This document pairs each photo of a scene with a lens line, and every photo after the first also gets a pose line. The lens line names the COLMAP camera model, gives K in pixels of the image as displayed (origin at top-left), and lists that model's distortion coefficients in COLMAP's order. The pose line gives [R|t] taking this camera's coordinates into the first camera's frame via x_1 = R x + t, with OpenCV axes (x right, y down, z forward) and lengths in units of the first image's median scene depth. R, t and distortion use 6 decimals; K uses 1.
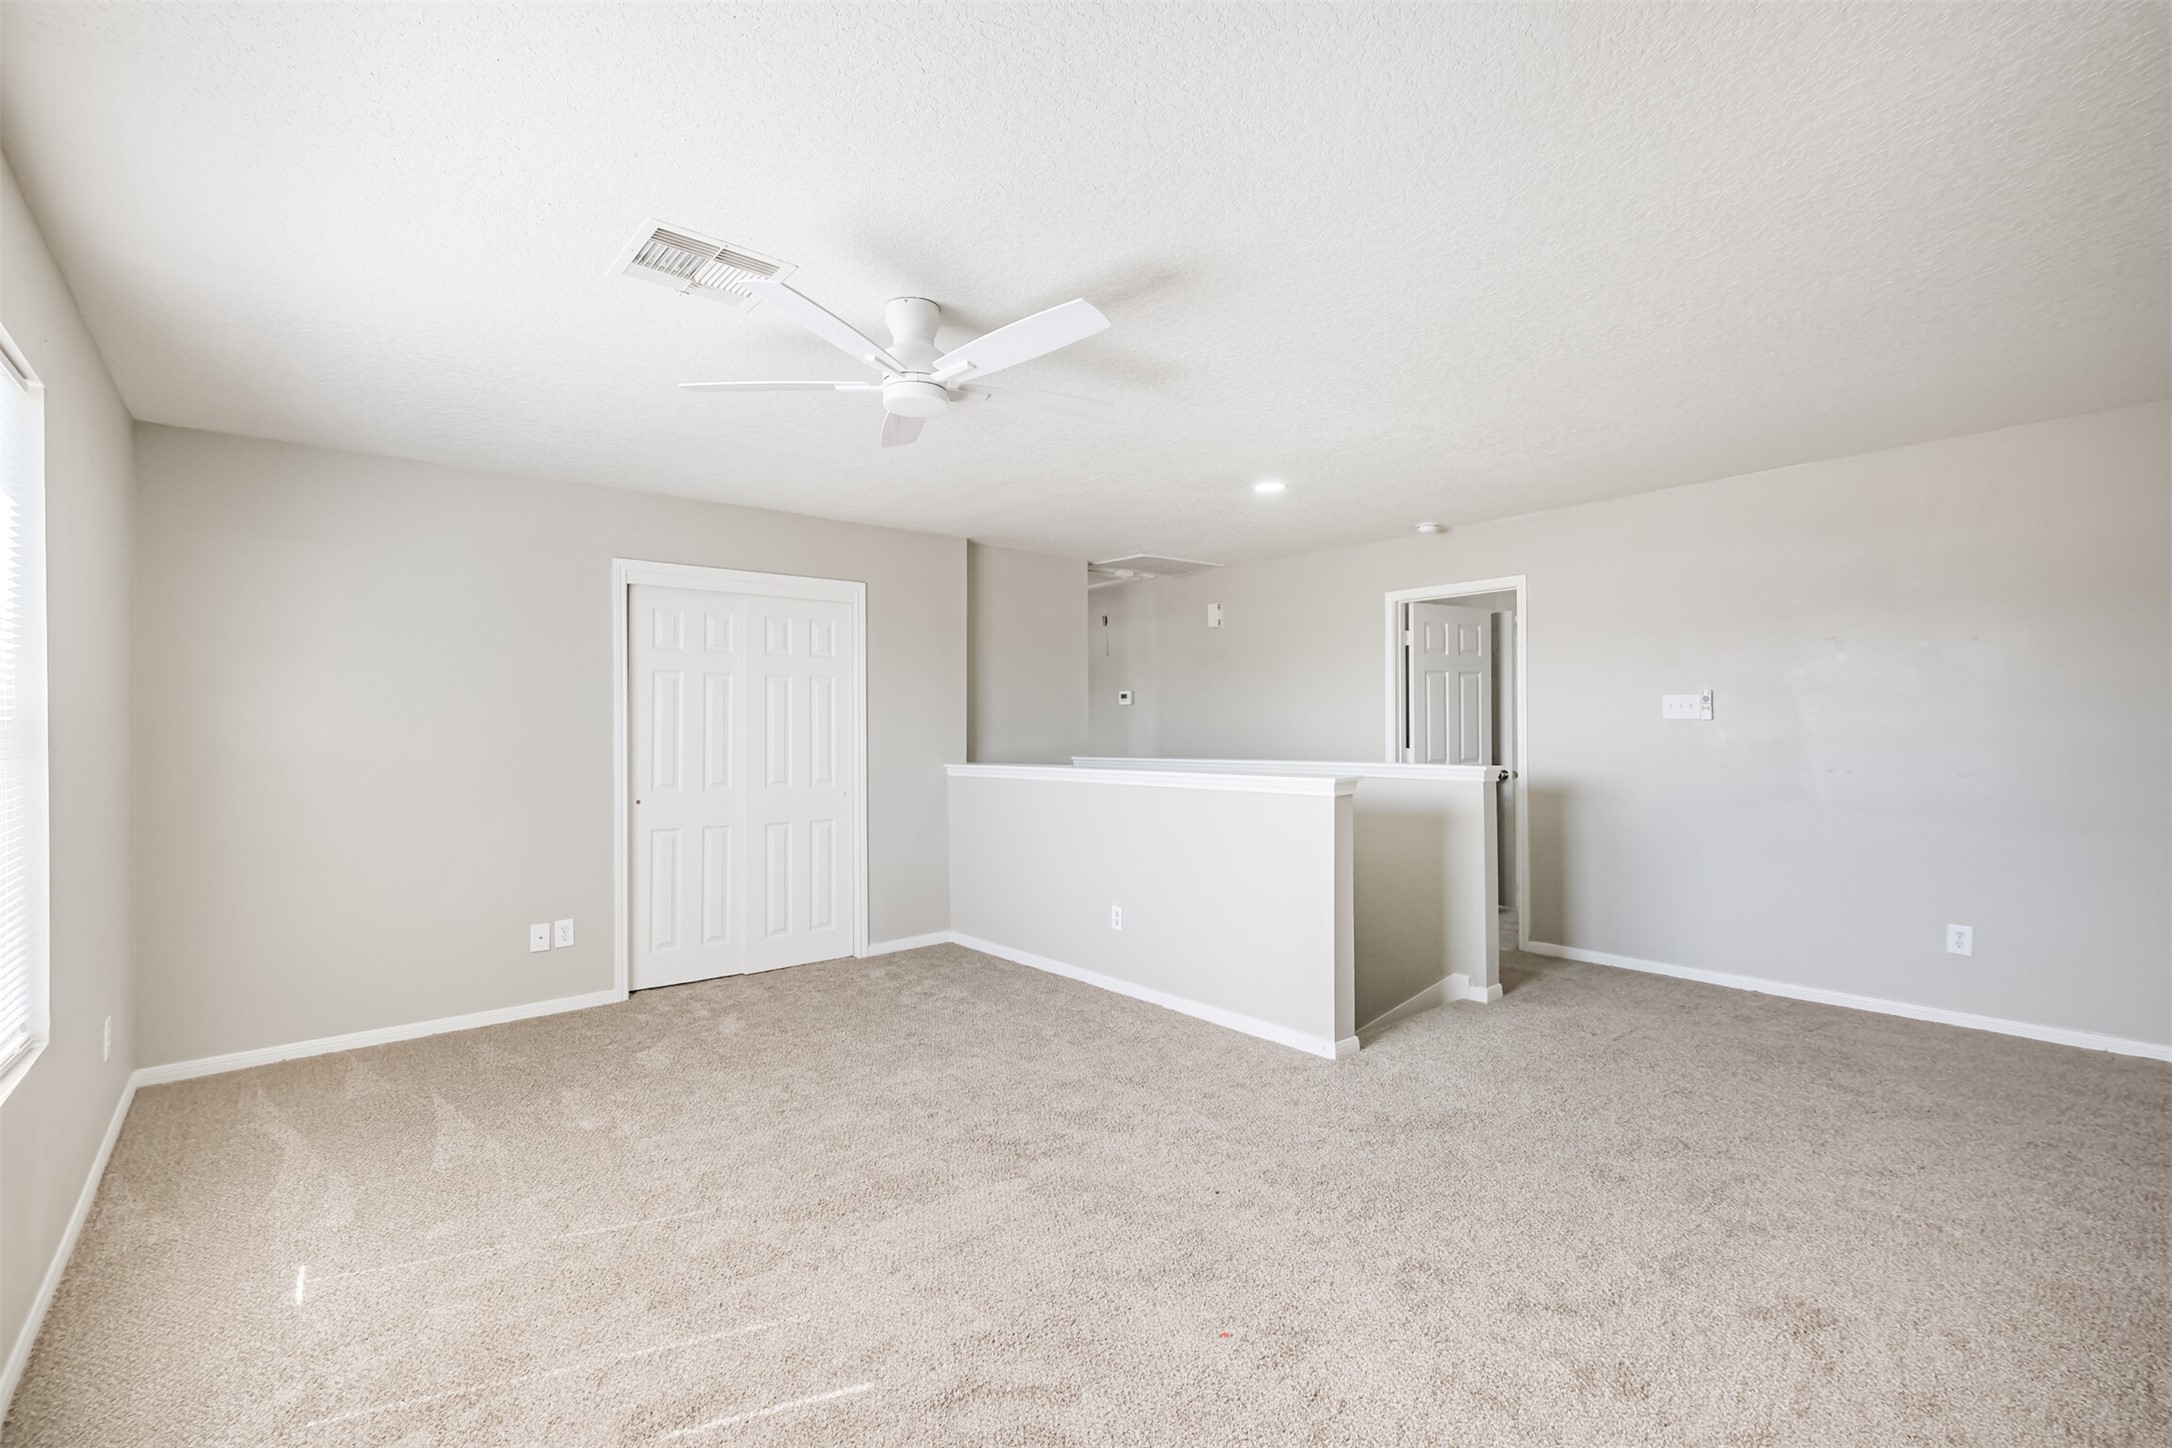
lens RADIAL K [[963.7, 0, 1091.4], [0, 963.7, 717.9], [0, 0, 1]] dist [0.010943, -0.000808]
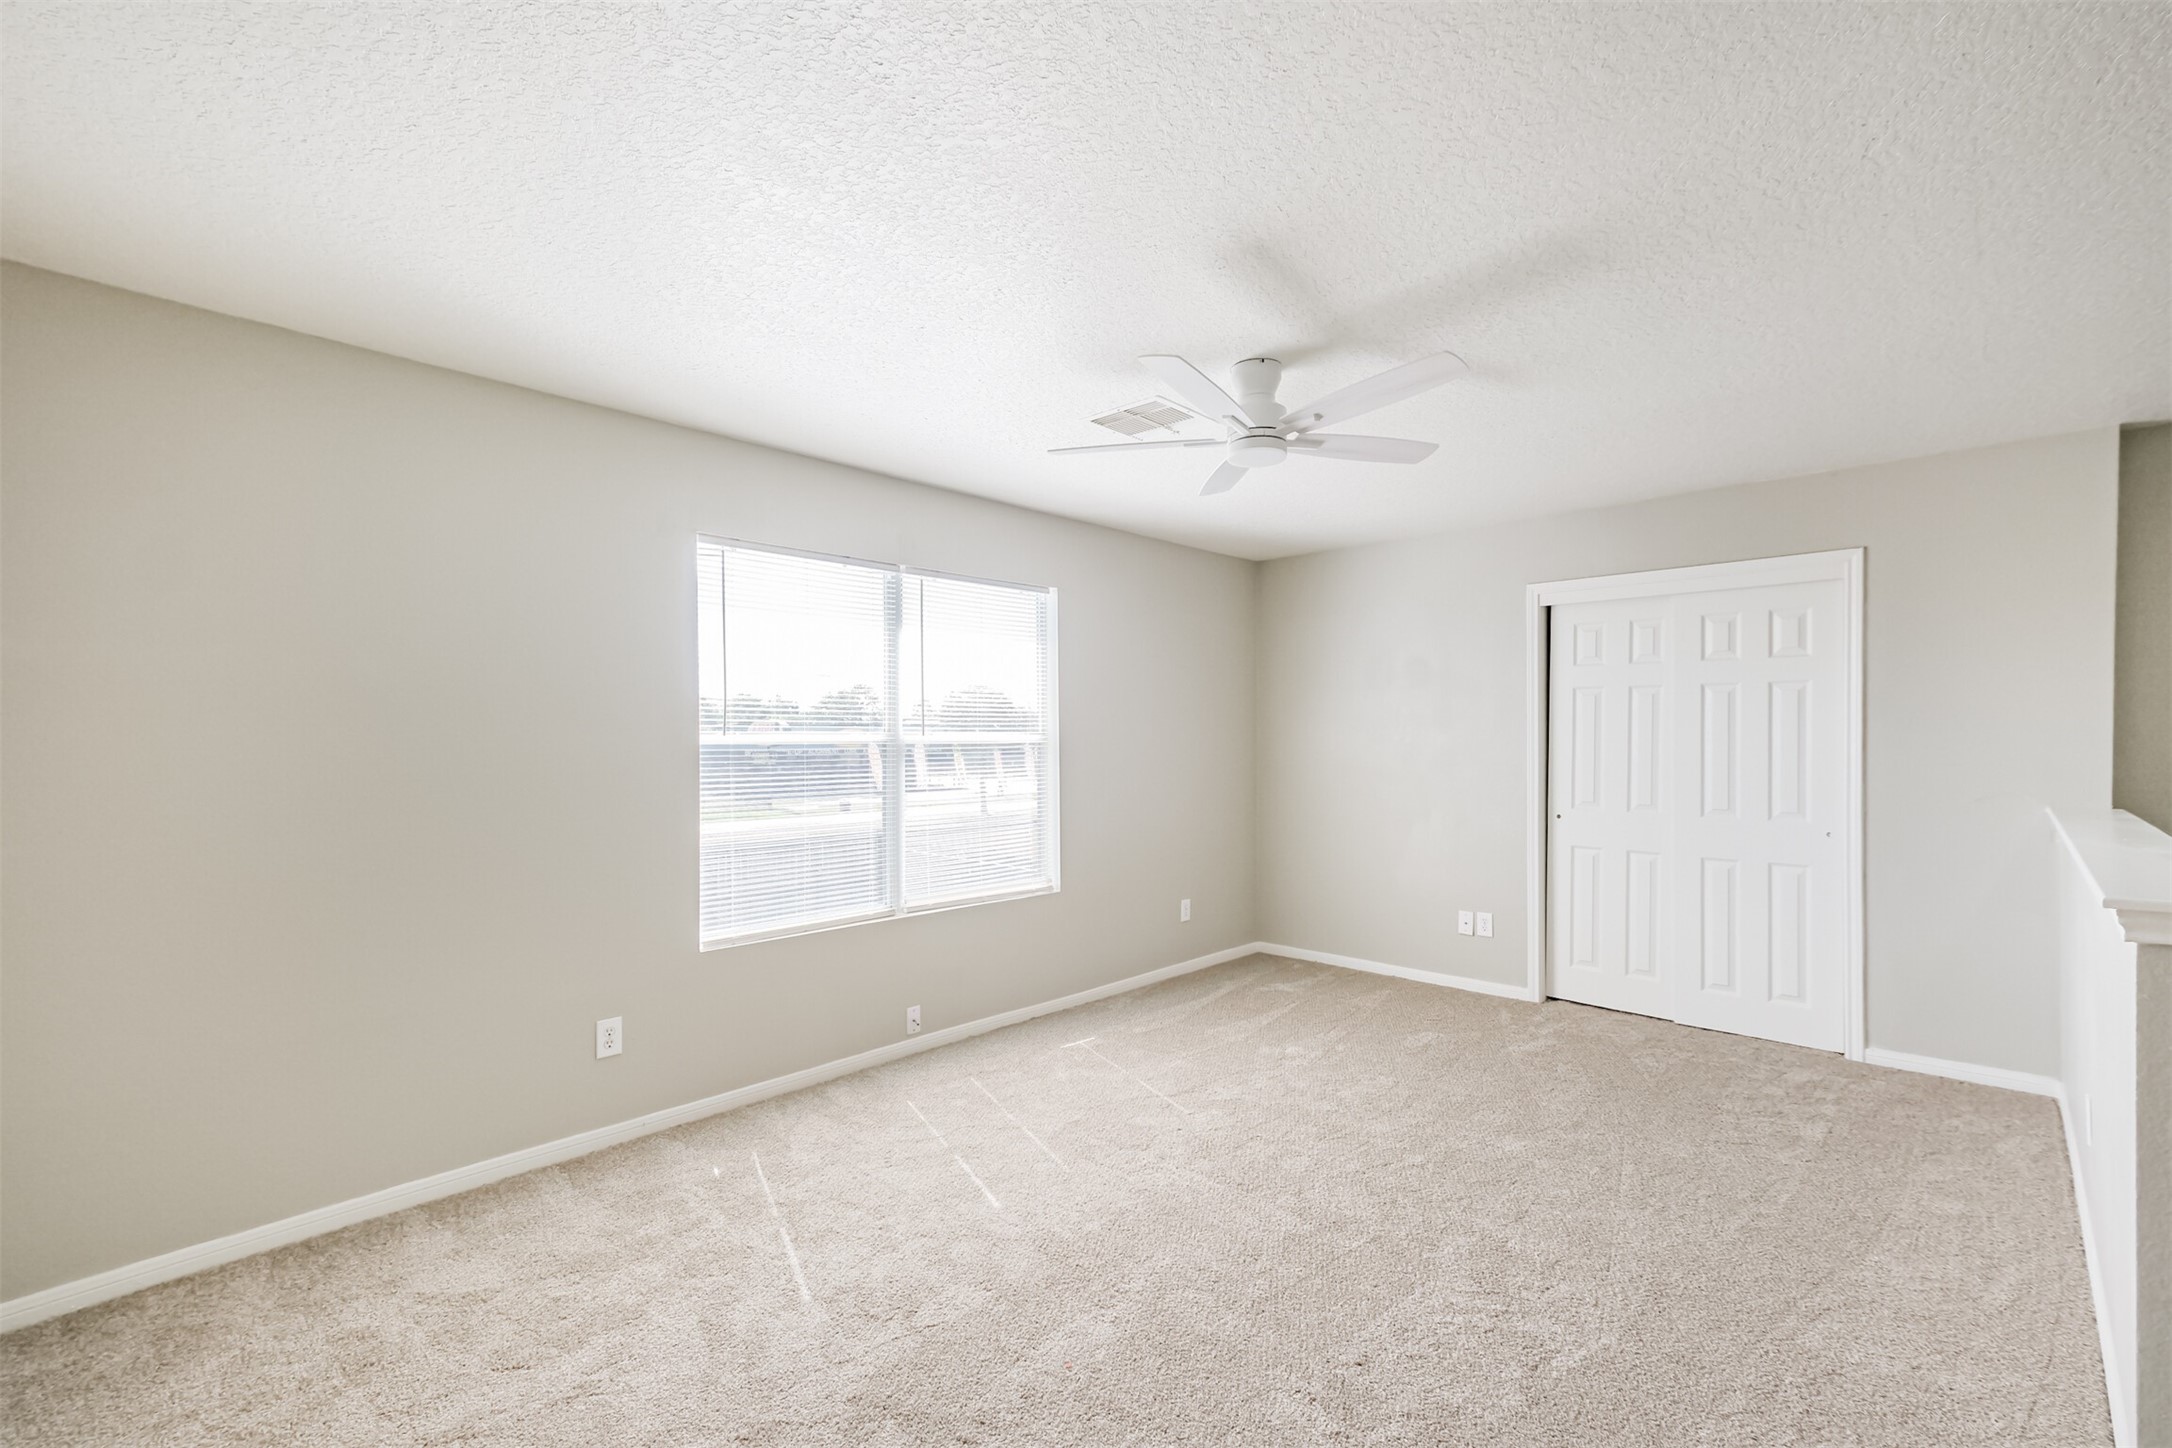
lens RADIAL K [[963.7, 0, 1080.3], [0, 963.7, 728.5], [0, 0, 1]] dist [0.010943, -0.000808]
pose [[0.110446, 0.005394, -0.993867, 0.522172], [0.008896, 0.999940, 0.006415, -0.016958], [0.993842, -0.009550, 0.110392, 0.408566]]
